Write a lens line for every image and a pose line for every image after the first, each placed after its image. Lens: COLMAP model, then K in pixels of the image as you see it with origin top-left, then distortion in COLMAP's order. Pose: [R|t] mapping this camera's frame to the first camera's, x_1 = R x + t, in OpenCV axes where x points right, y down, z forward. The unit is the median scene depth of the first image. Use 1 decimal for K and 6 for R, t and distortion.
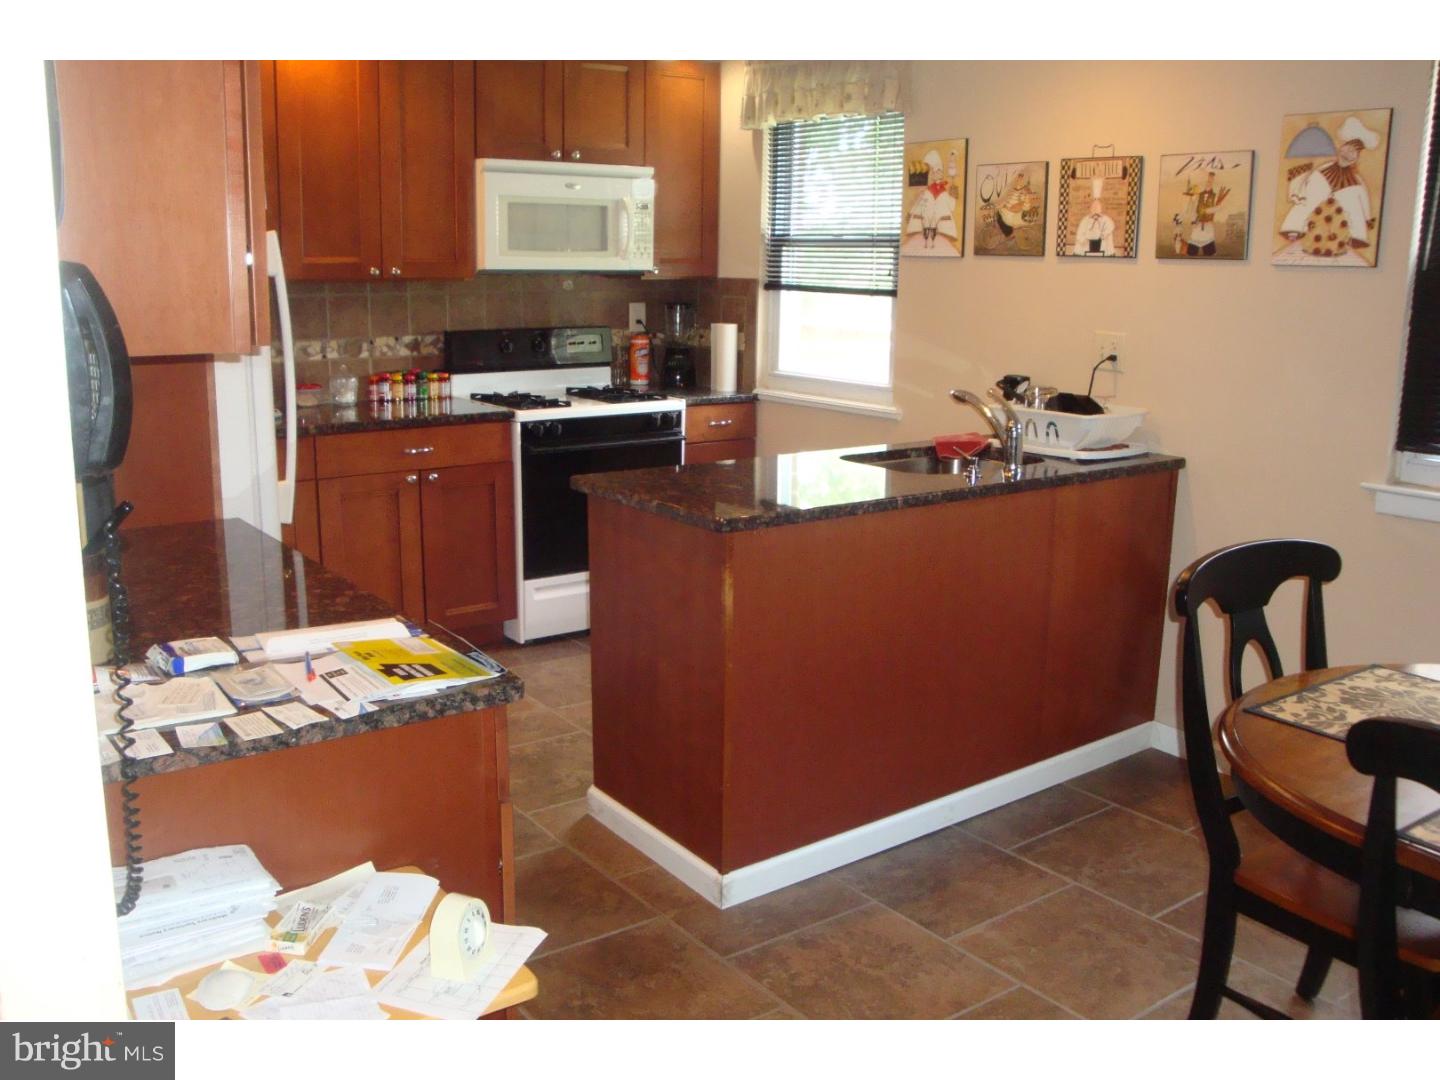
lens RADIAL K [[1300.5, 0, 713.8], [0, 1300.5, 532.7], [0, 0, 1]] dist [-0.160499, 0.147531]
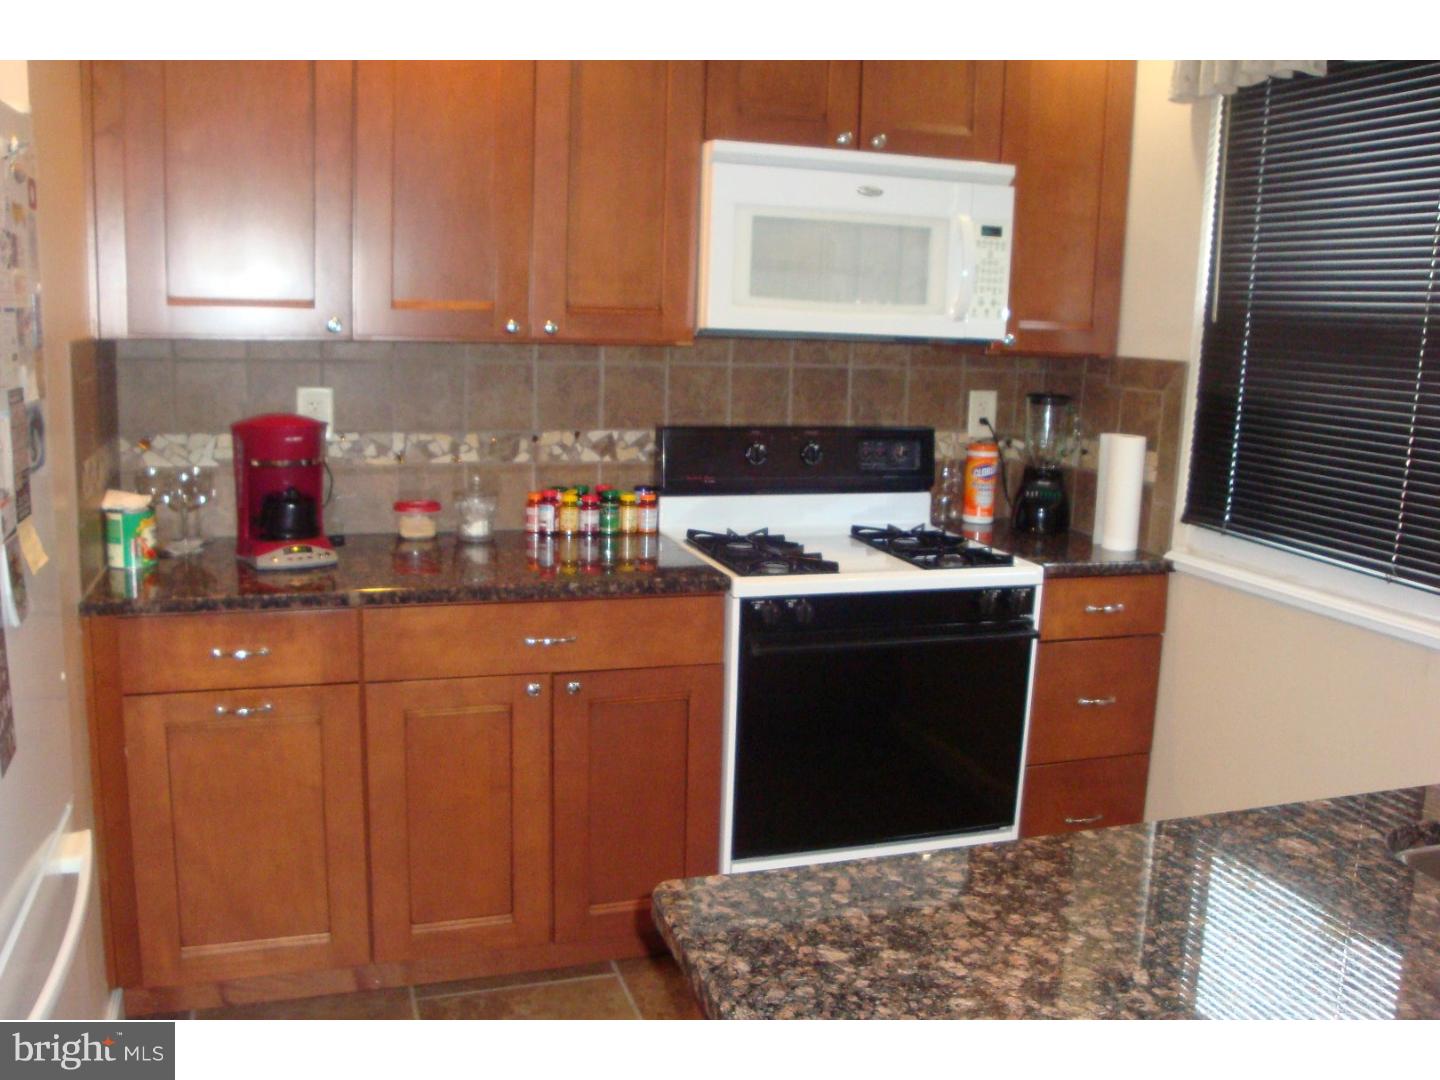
lens RADIAL K [[1300.5, 0, 713.8], [0, 1300.5, 532.7], [0, 0, 1]] dist [-0.160499, 0.147531]
pose [[0.952374, 0.070326, -0.296713, 0.009060], [-0.084002, 0.995900, -0.033581, -0.112058], [0.293135, 0.056906, 0.954376, 0.535471]]
